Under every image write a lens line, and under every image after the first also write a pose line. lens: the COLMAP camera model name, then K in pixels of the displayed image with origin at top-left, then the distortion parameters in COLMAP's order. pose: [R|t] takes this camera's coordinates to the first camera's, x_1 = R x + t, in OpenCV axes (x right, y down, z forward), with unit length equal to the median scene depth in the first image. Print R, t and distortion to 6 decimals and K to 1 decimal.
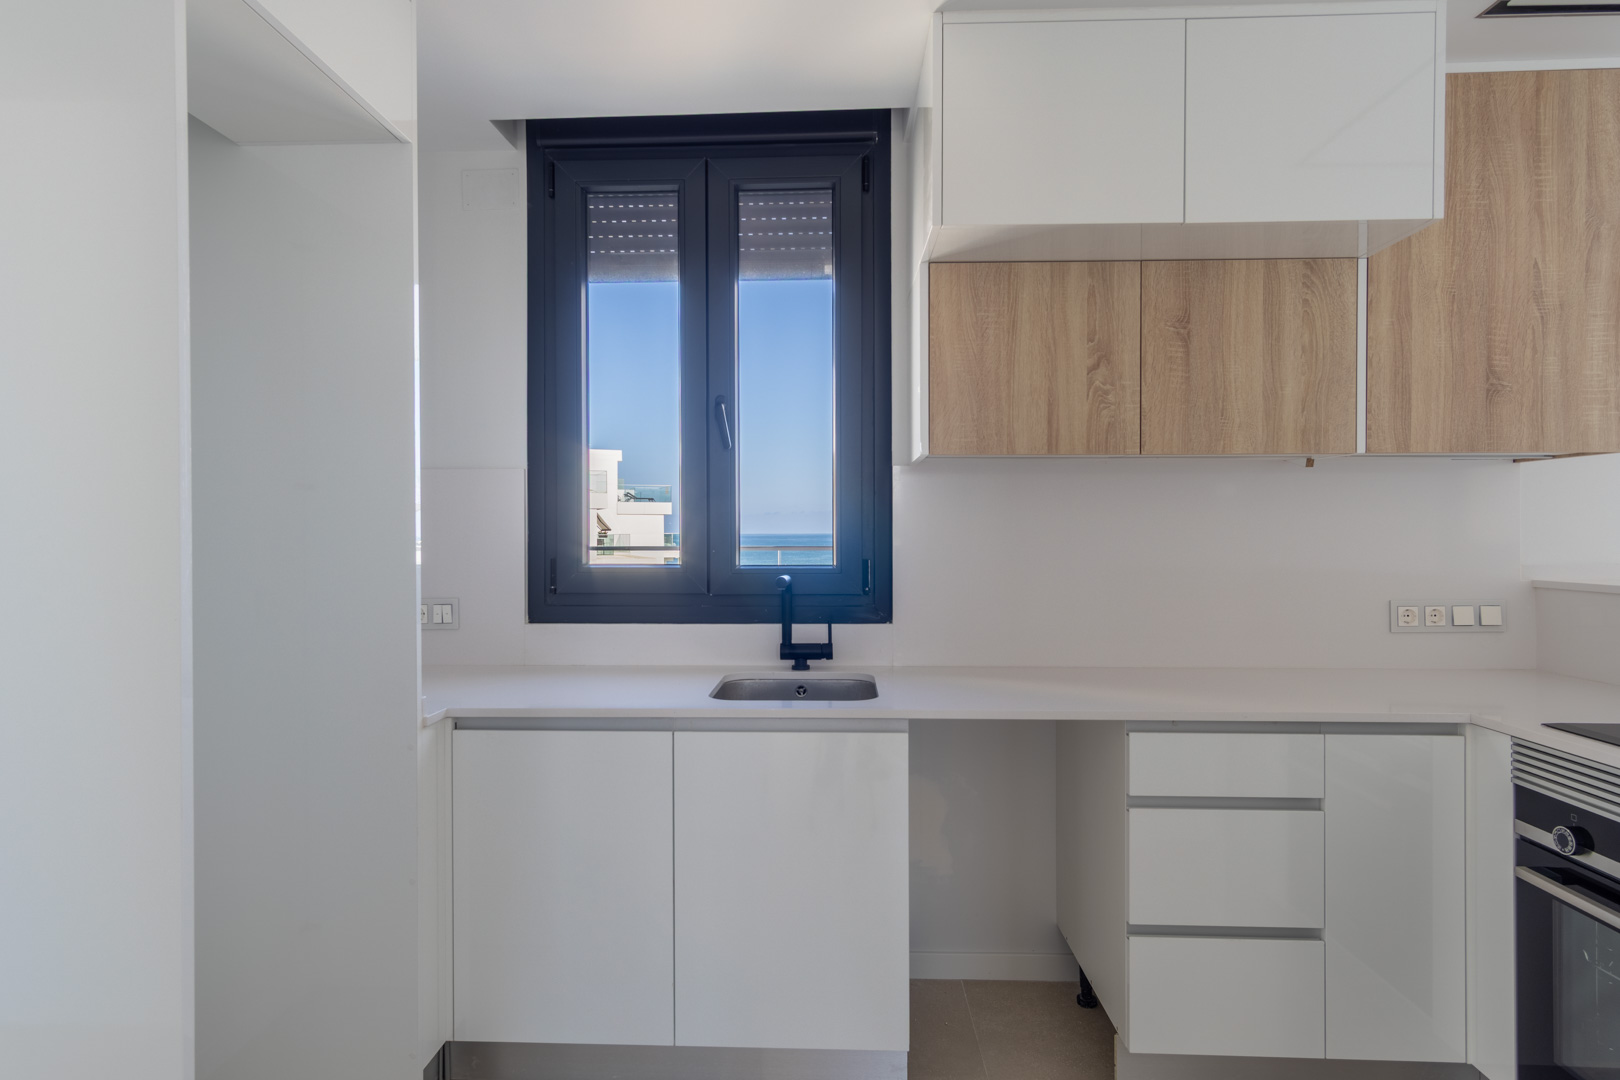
lens RADIAL K [[873.9, 0, 812.2], [0, 873.9, 540.6], [0, 0, 1]] dist [0.002455, 0.003451]
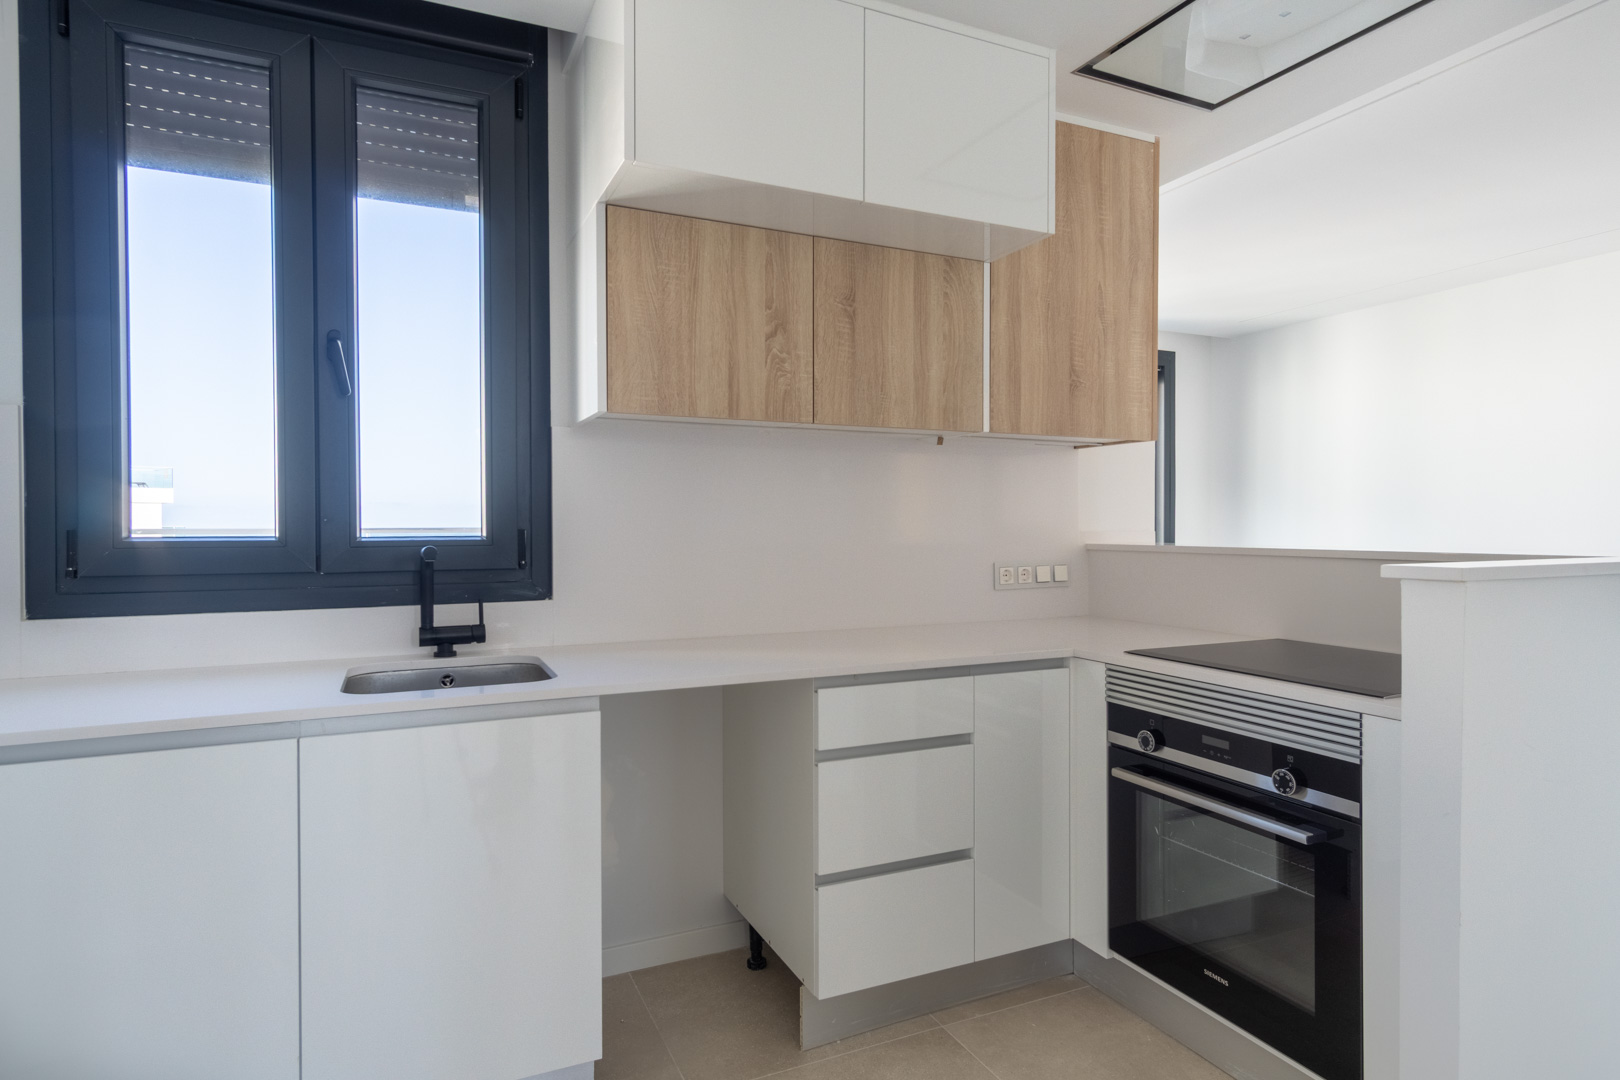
lens RADIAL K [[873.9, 0, 815.2], [0, 873.9, 536.7], [0, 0, 1]] dist [0.002455, 0.003451]
pose [[0.891347, -0.004693, 0.453297, -0.095095], [0.002880, 0.999985, 0.004689, 0.031802], [-0.453312, -0.002874, 0.891347, 0.077582]]
